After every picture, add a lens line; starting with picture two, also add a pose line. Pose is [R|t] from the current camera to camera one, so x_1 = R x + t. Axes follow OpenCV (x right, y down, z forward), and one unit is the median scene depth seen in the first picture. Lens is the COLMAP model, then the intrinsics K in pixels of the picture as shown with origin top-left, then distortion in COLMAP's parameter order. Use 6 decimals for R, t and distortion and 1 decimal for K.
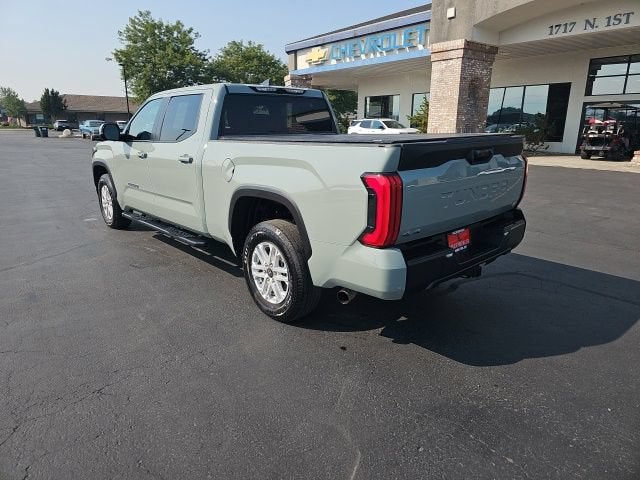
lens RADIAL K [[417.5, 0, 317.7], [0, 417.5, 229.5], [0, 0, 1]] dist [0.058756, -0.046538]
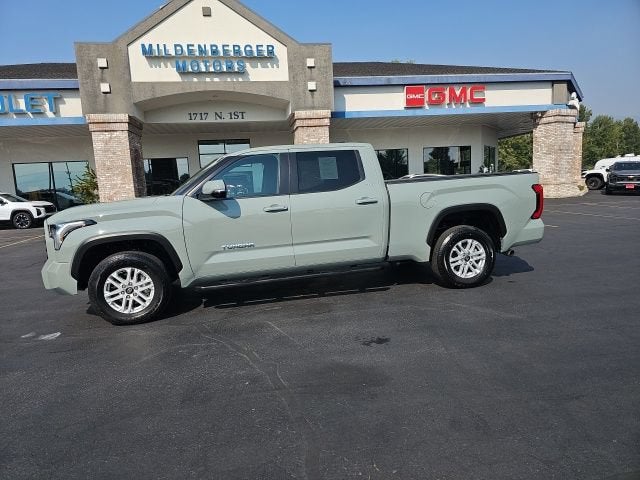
lens RADIAL K [[417.5, 0, 310.9], [0, 417.5, 239.9], [0, 0, 1]] dist [0.058756, -0.046538]
pose [[0.498186, -0.140124, 0.855673, -0.401570], [0.263232, 0.964721, 0.004724, -0.029245], [-0.826147, 0.222887, 0.517496, 0.146165]]
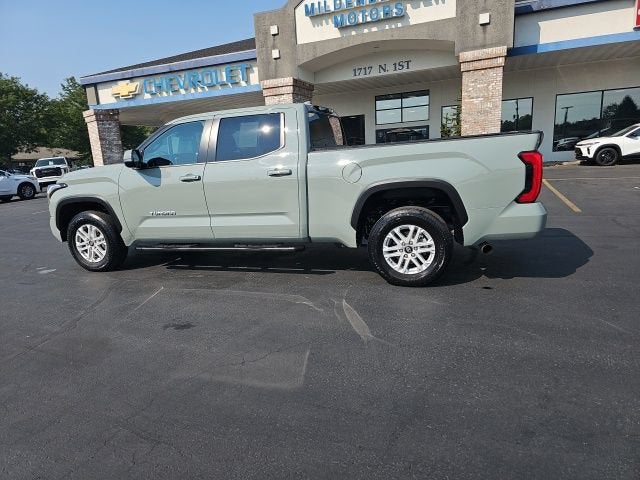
lens RADIAL K [[417.5, 0, 311.5], [0, 417.5, 244.2], [0, 0, 1]] dist [0.058756, -0.046538]
pose [[0.874906, -0.155921, 0.458507, -0.211013], [0.178127, 0.983993, -0.005277, 0.009889], [-0.450345, 0.086290, 0.888675, 0.005705]]
